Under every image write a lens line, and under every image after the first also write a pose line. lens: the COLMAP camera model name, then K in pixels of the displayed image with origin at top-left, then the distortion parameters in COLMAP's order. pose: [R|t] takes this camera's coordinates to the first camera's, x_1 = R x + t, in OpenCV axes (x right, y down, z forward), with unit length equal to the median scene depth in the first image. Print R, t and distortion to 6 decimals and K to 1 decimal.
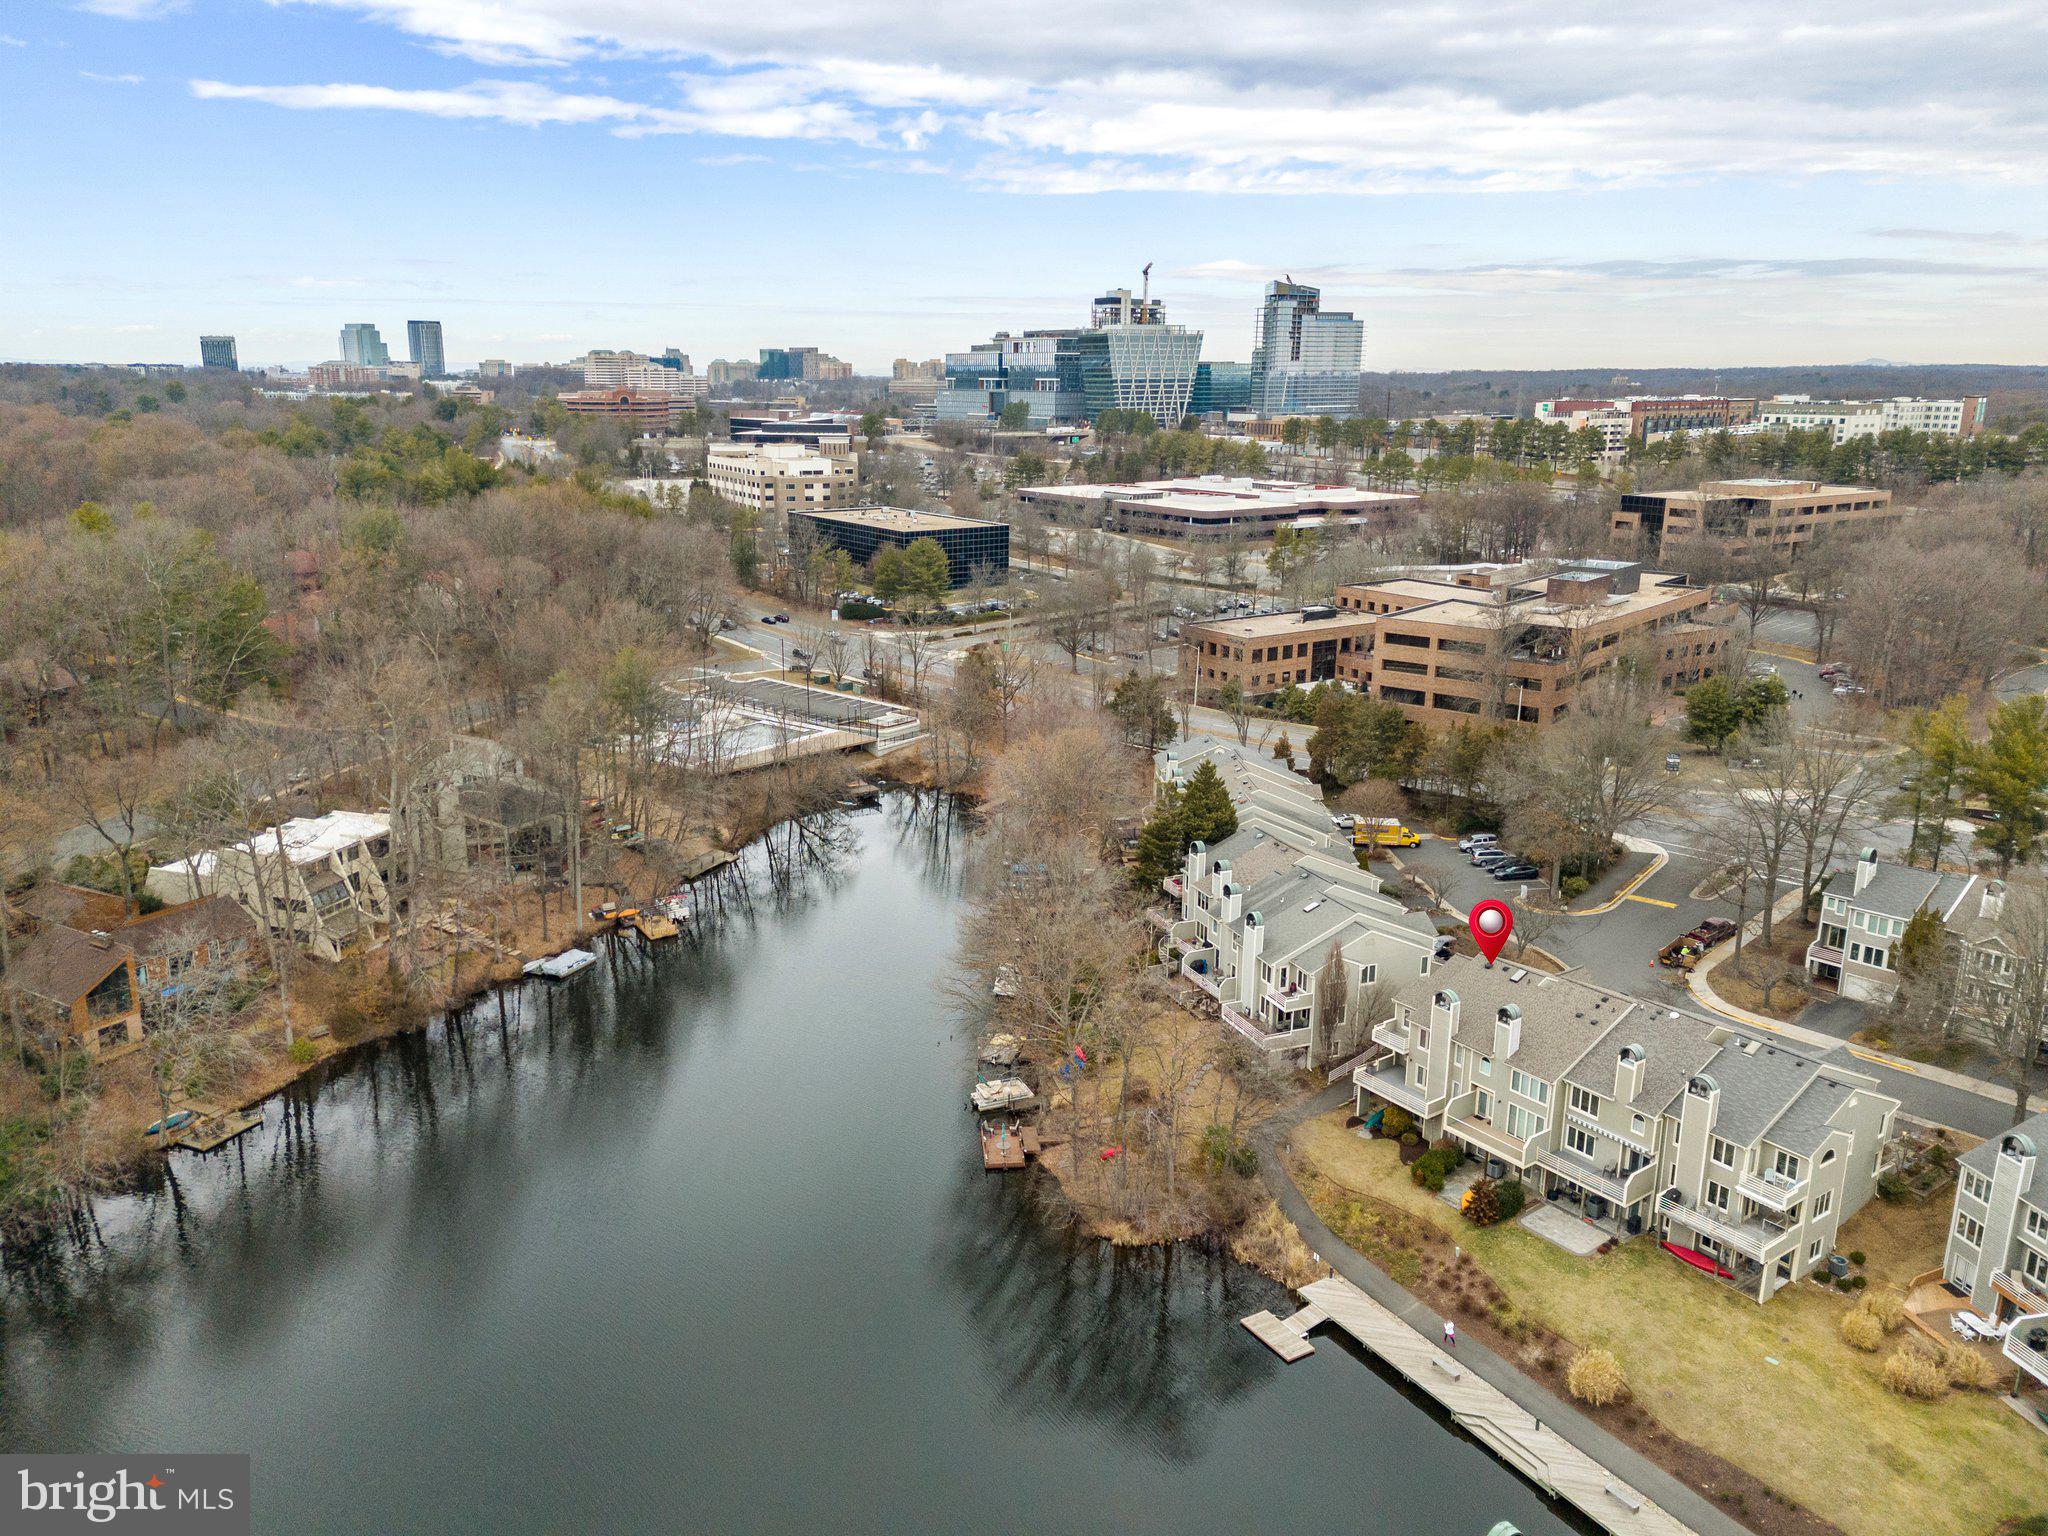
lens RADIAL K [[1435.5, 0, 1006.3], [0, 1435.5, 763.5], [0, 0, 1]] dist [0.065422, -0.058741]
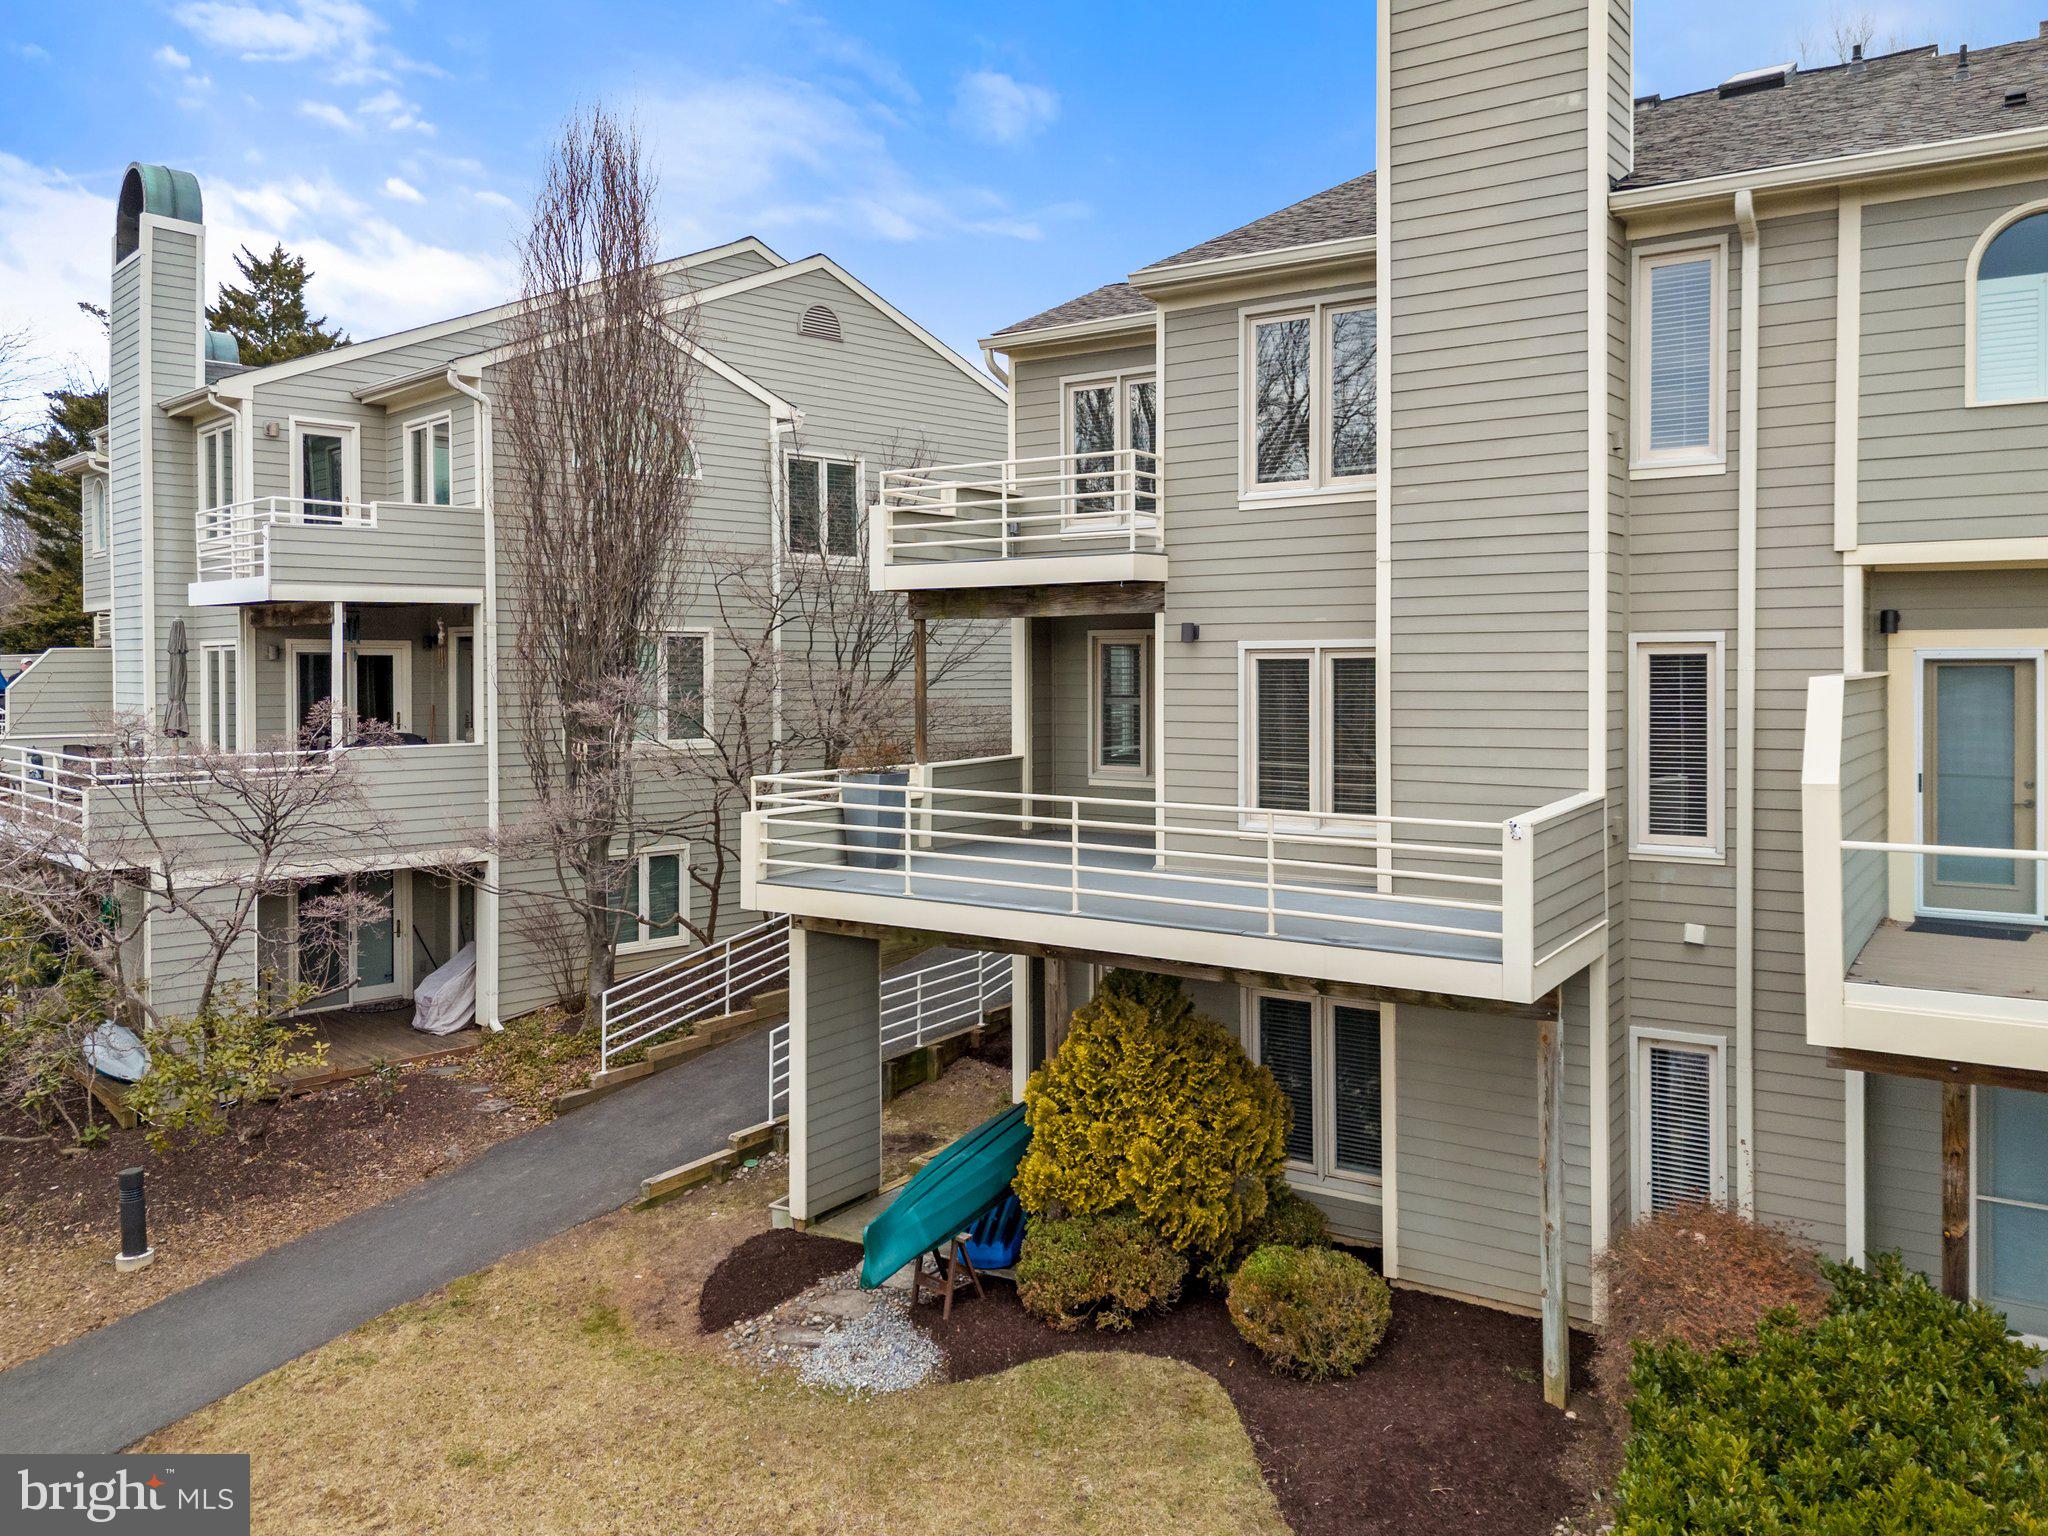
lens RADIAL K [[1522.2, 0, 1010.7], [0, 1522.2, 691.3], [0, 0, 1]] dist [0.081091, -0.138065]
pose [[0.934864, -0.016123, 0.354641, 0.217028], [0.093932, 0.974599, -0.203307, 0.231405], [-0.342355, 0.223377, 0.912631, 0.876542]]
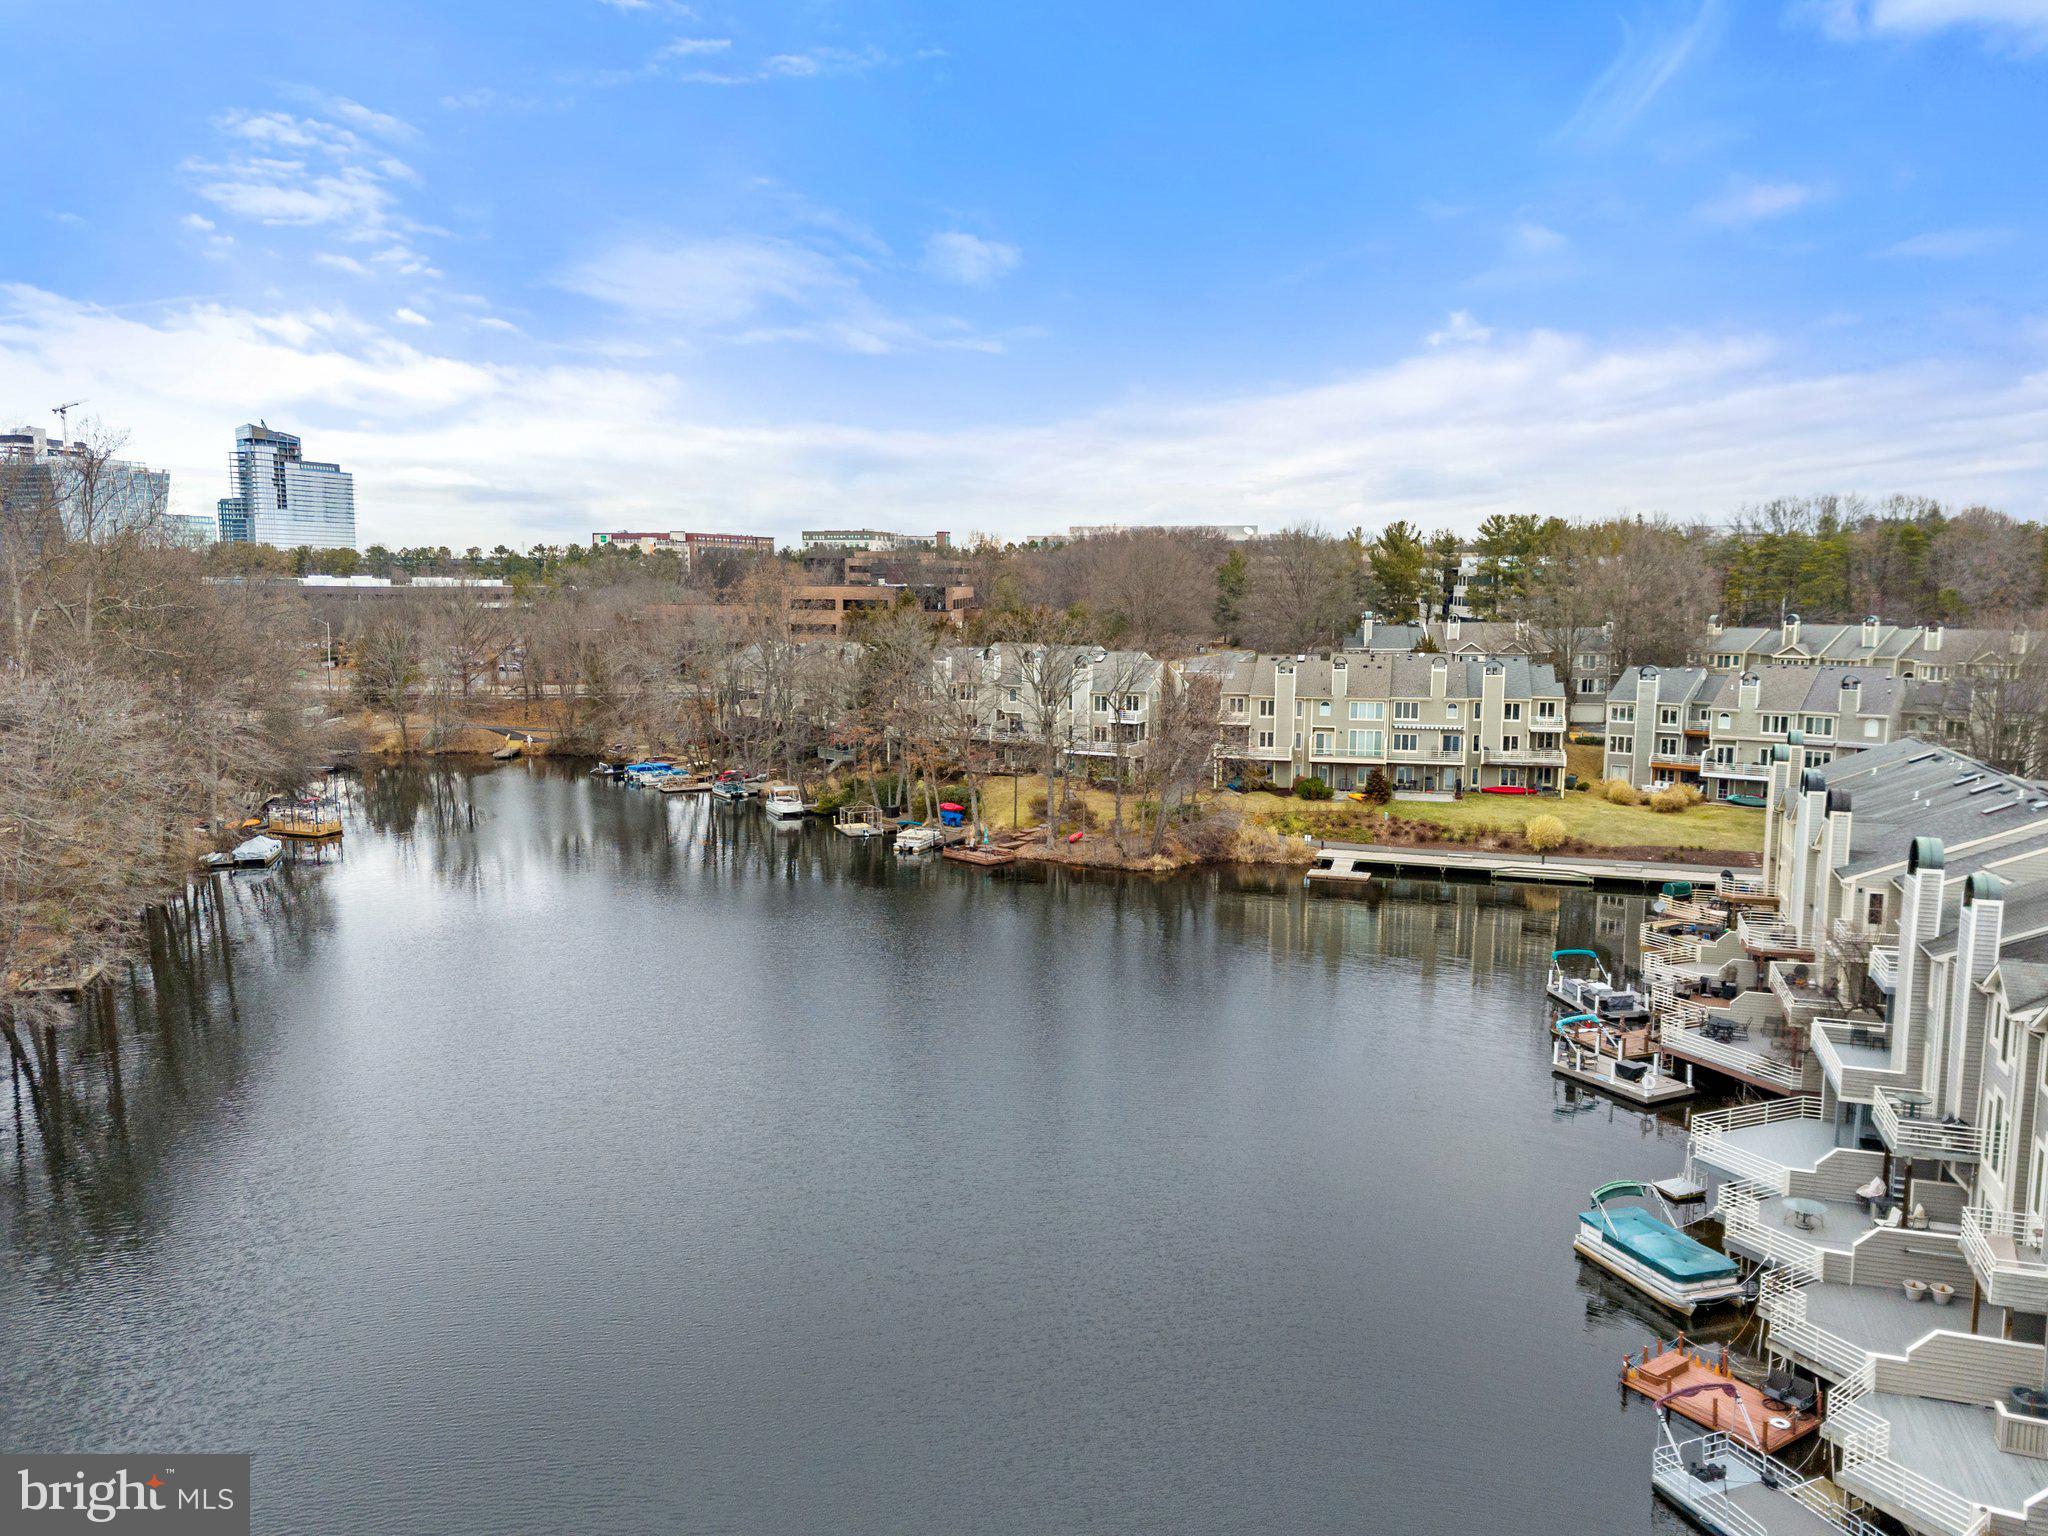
lens RADIAL K [[1435.5, 0, 1006.3], [0, 1435.5, 763.5], [0, 0, 1]] dist [0.065422, -0.058741]
pose [[0.778202, -0.077017, 0.623273, -0.643432], [0.150409, 0.986425, -0.065905, 0.278997], [-0.609736, 0.145033, 0.779222, 0.172728]]
